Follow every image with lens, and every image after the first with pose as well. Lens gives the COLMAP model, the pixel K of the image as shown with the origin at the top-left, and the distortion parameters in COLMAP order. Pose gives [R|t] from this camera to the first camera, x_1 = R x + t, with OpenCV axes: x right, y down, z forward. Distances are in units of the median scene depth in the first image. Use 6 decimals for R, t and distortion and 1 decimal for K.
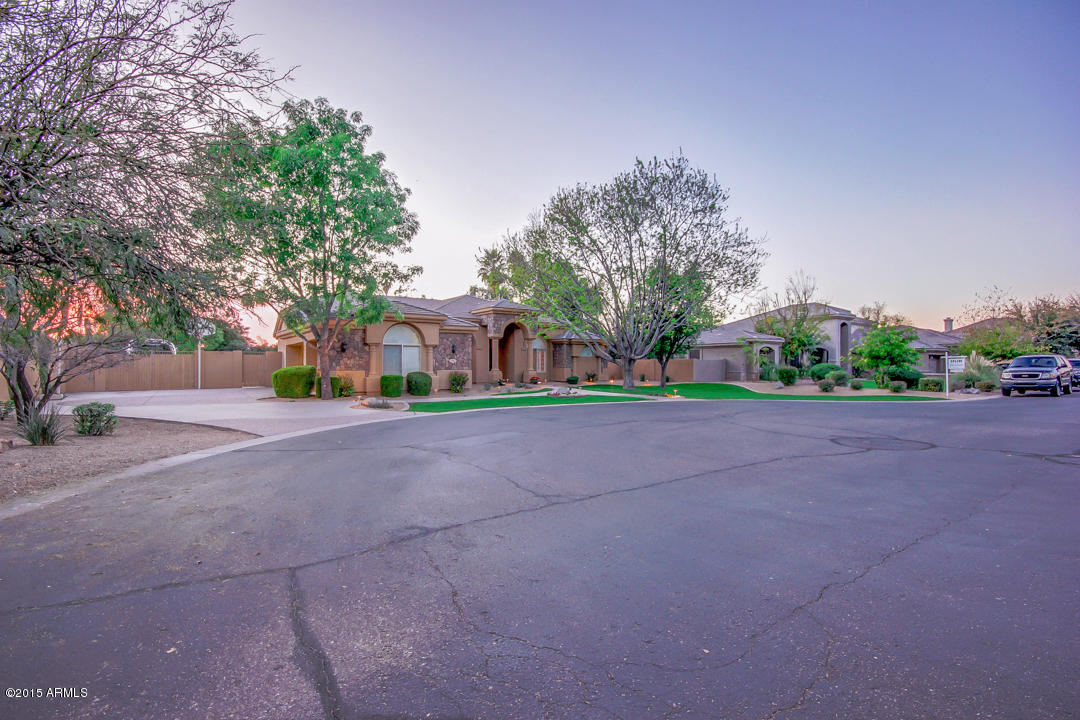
lens RADIAL K [[512.3, 0, 540.0], [0, 512.3, 360.0], [0, 0, 1]] dist [-0.000869, -0.000383]
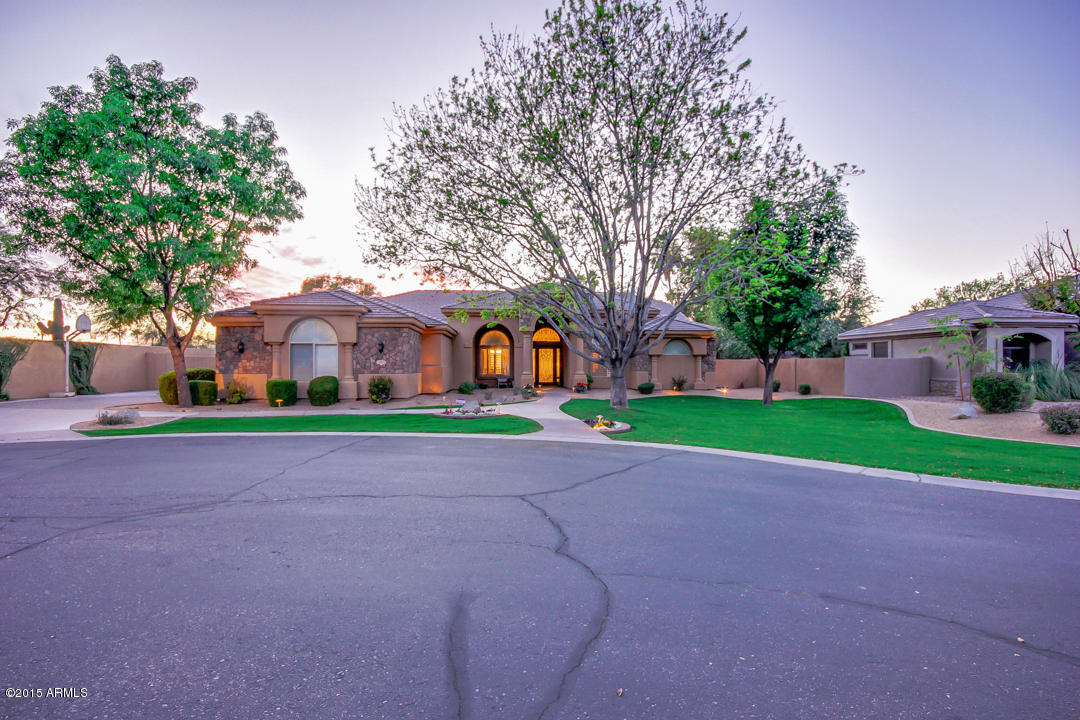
lens RADIAL K [[512.3, 0, 540.0], [0, 512.3, 360.0], [0, 0, 1]] dist [-0.000869, -0.000383]
pose [[0.853337, -0.003409, -0.521348, 0.462098], [0.004535, 0.999989, 0.000884, -0.001677], [0.521340, -0.003119, 0.853344, 0.464535]]
